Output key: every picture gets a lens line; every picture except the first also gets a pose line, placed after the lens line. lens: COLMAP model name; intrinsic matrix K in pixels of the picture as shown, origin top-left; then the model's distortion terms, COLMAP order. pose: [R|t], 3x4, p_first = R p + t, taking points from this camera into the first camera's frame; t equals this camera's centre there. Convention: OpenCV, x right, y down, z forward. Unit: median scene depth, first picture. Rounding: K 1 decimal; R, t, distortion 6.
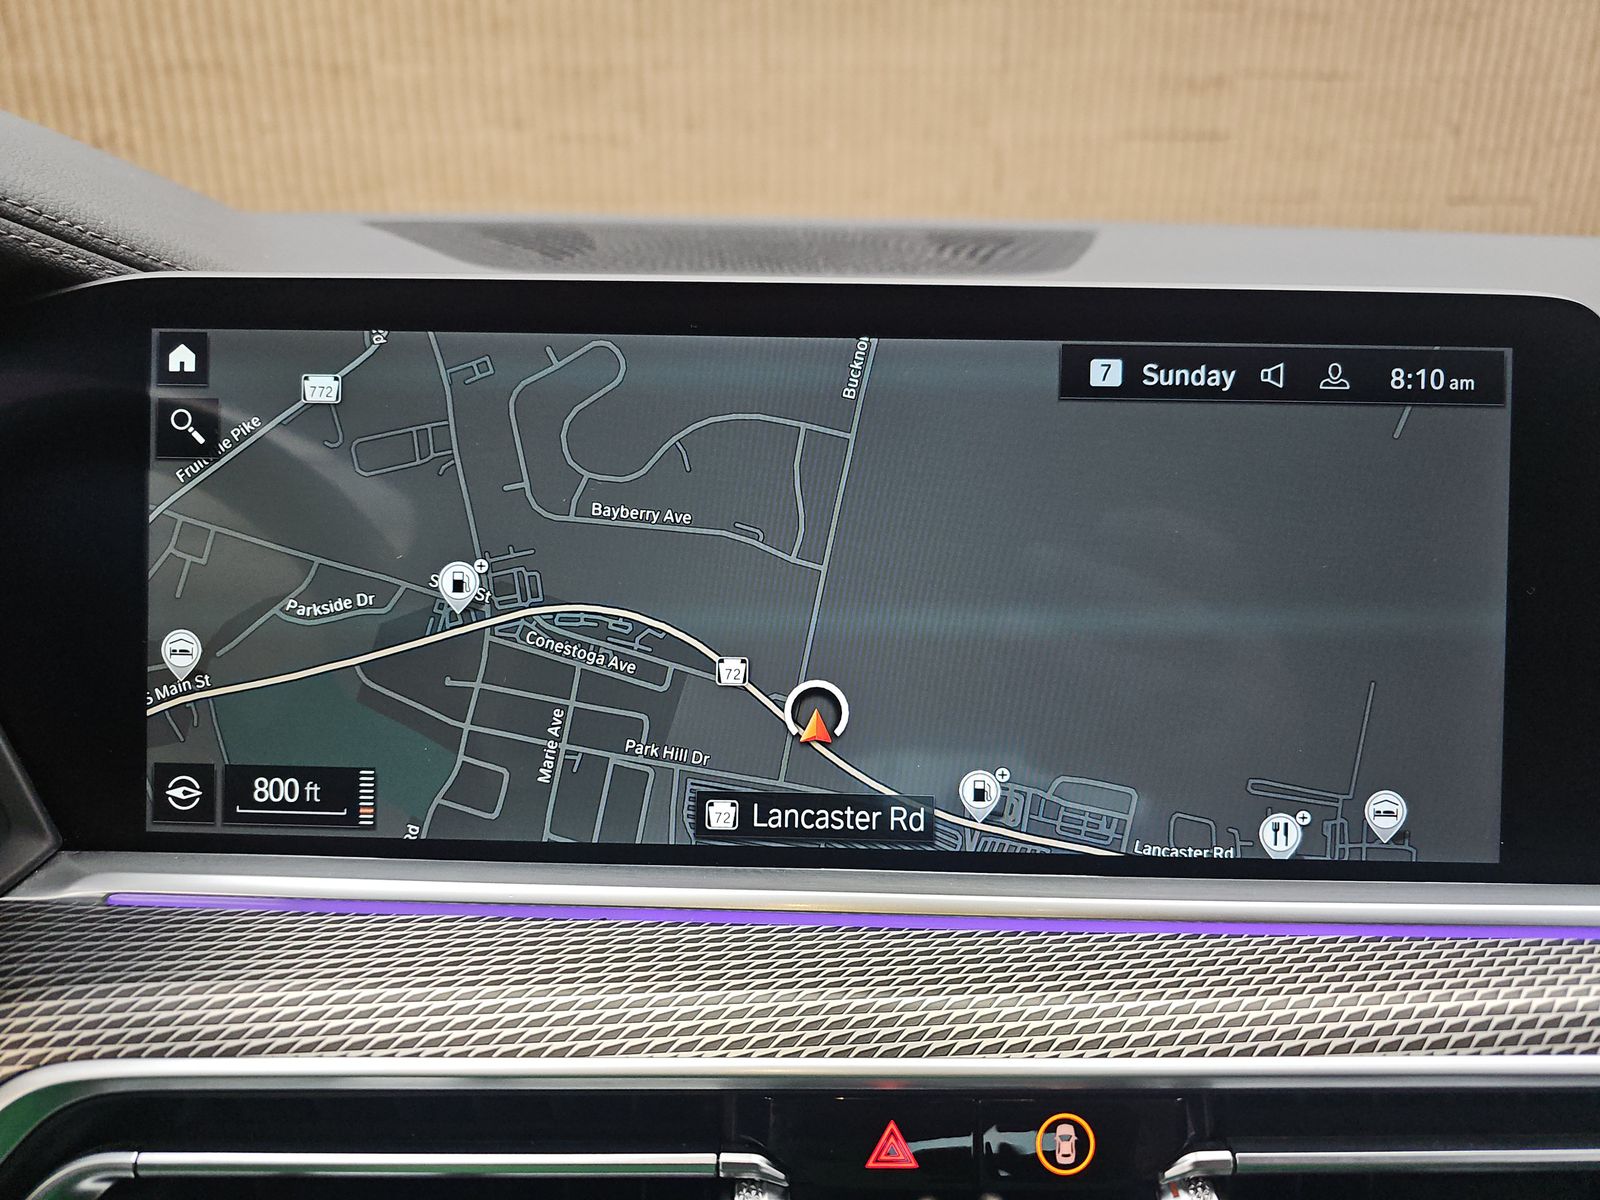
lens RADIAL K [[1080.2, 0, 808.2], [0, 1080.2, 592.9], [0, 0, 1]] dist [0.006732, -0.021963]
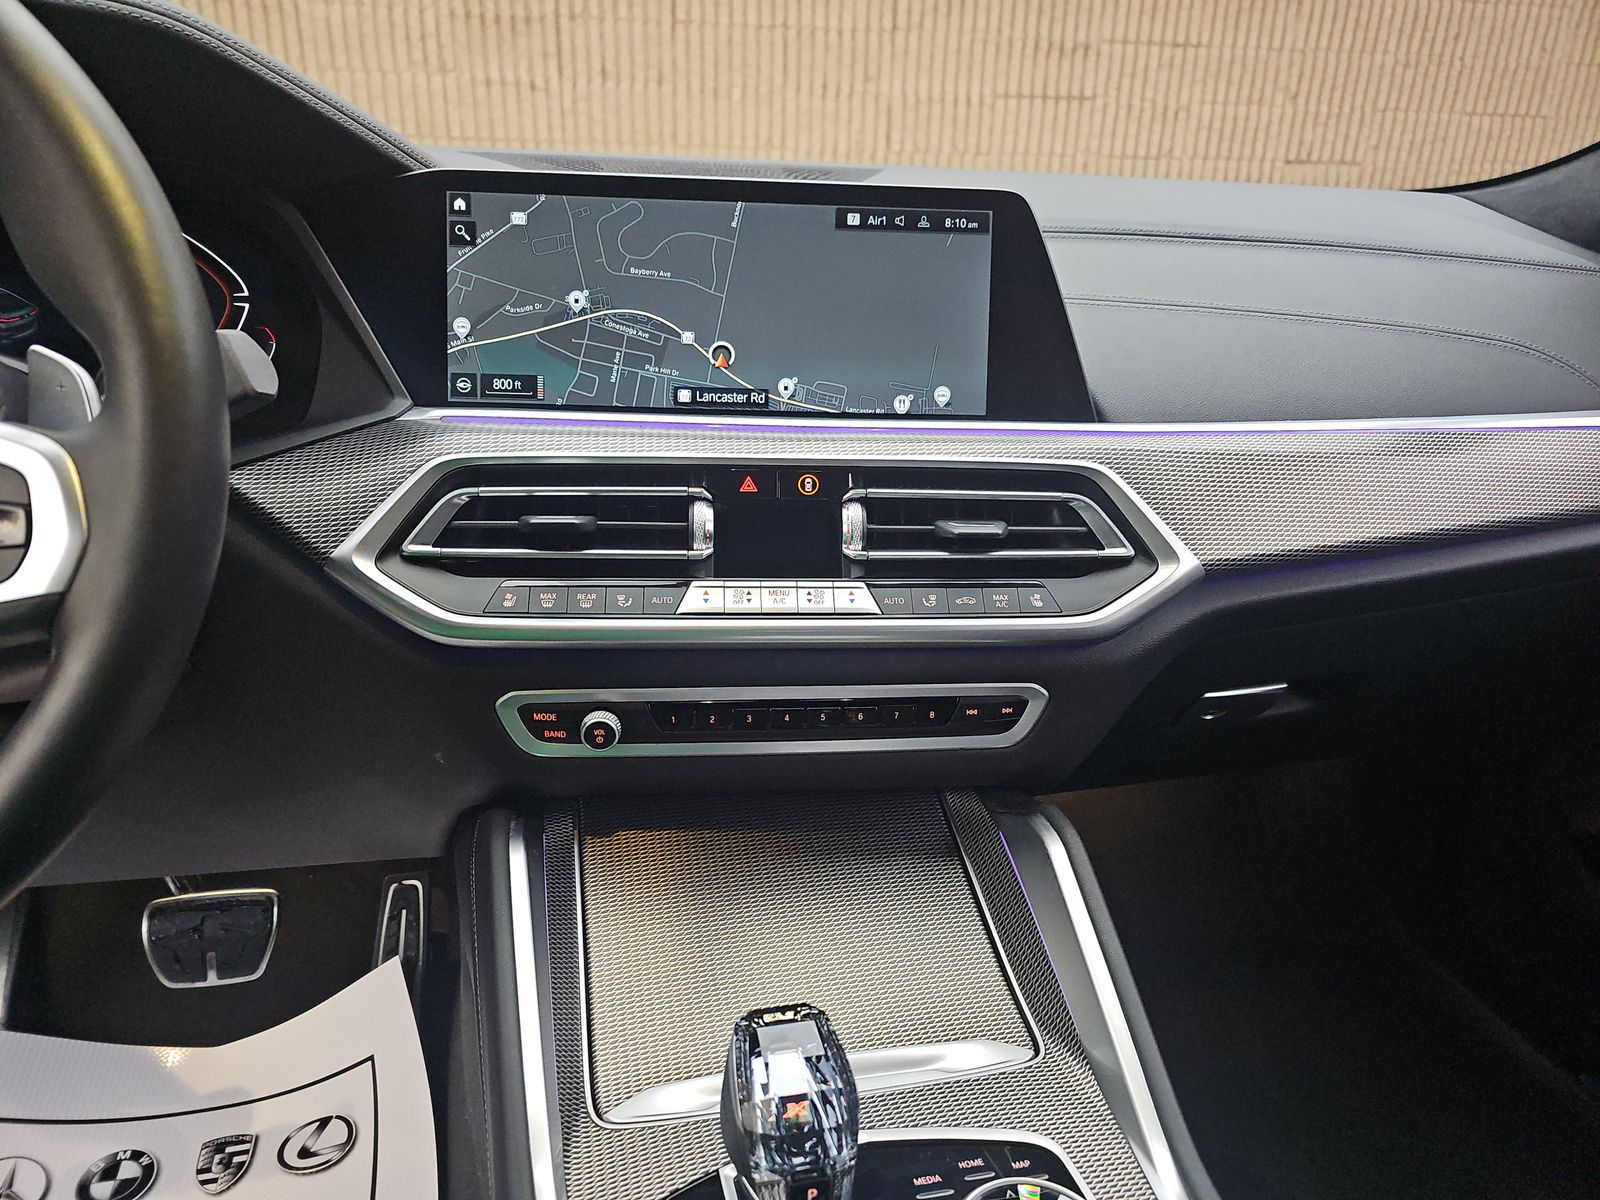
lens RADIAL K [[1063.6, 0, 800.0], [0, 1063.6, 600.0], [0, 0, 1]] dist [0.086237, -0.136643]
pose [[0.997196, -0.006880, 0.074513, 0.000471], [0.003258, 0.998812, 0.048613, 0.562815], [-0.074759, -0.048234, 0.996034, -1.532618]]
